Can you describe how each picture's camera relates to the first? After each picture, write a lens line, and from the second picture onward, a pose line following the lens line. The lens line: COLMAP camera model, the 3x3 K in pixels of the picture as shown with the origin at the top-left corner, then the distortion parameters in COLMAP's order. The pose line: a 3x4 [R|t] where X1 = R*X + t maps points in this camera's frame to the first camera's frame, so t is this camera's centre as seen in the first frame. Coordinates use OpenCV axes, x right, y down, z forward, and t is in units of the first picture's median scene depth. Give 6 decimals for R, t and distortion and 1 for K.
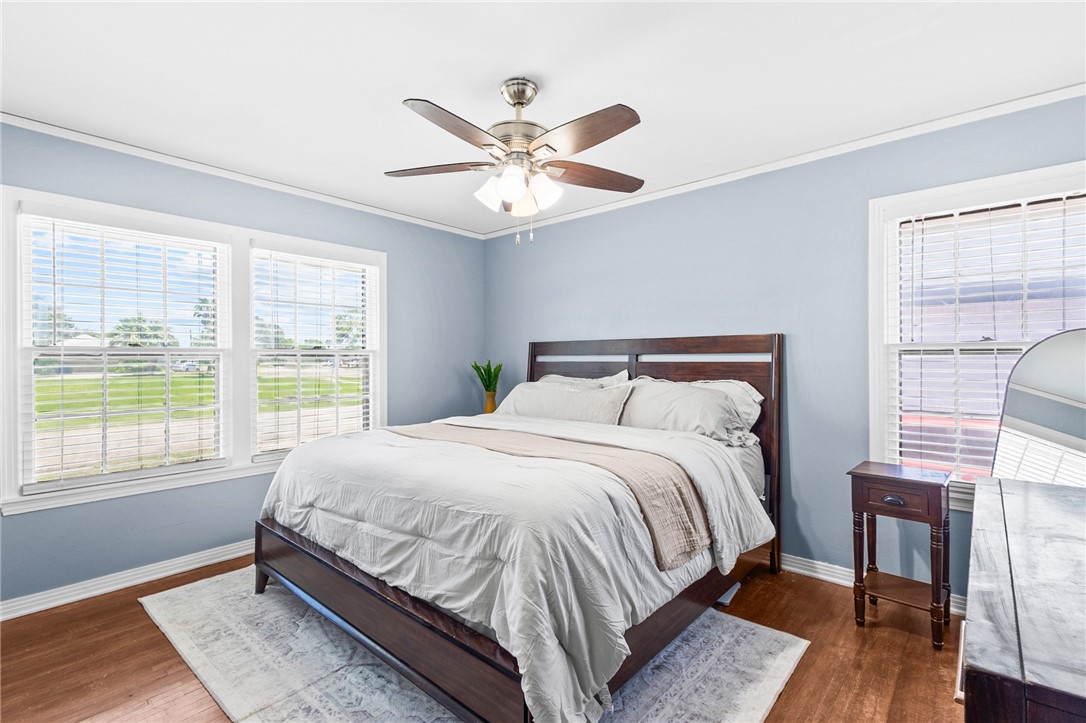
lens RADIAL K [[502.0, 0, 541.2], [0, 502.0, 368.7], [0, 0, 1]] dist [0.019117, -0.004713]
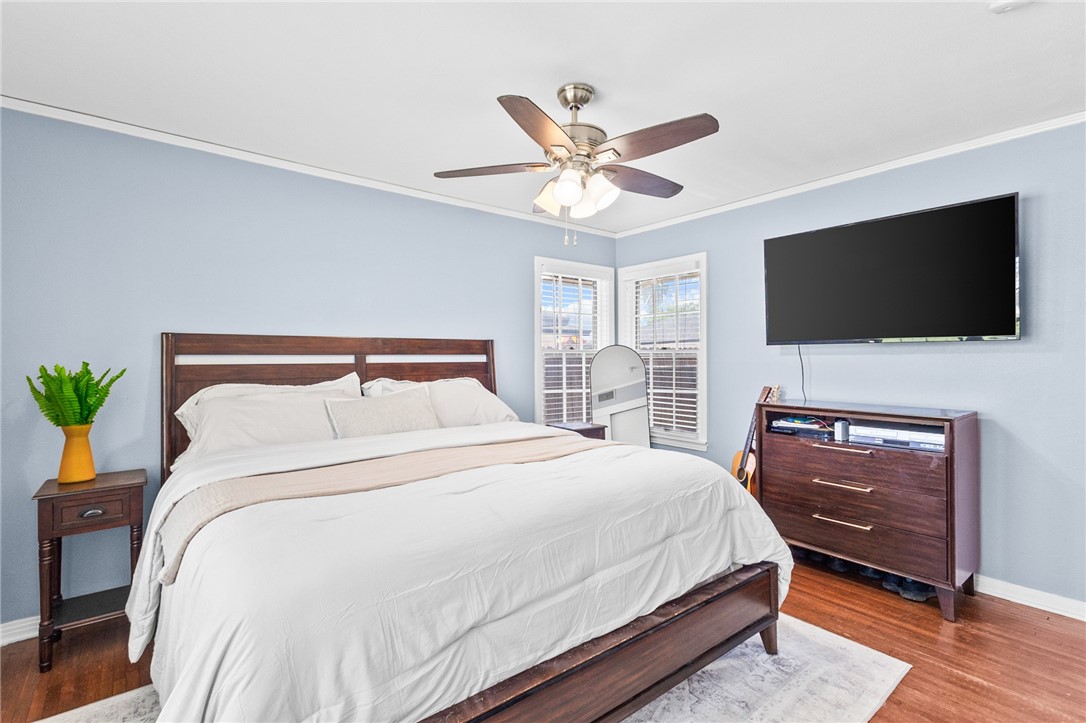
lens RADIAL K [[502.0, 0, 540.5], [0, 502.0, 361.8], [0, 0, 1]] dist [0.019117, -0.004713]
pose [[0.175862, -0.009570, 0.984368, -0.739296], [0.020231, 0.999777, 0.006105, -0.017099], [-0.984207, 0.018841, 0.176017, 0.621031]]
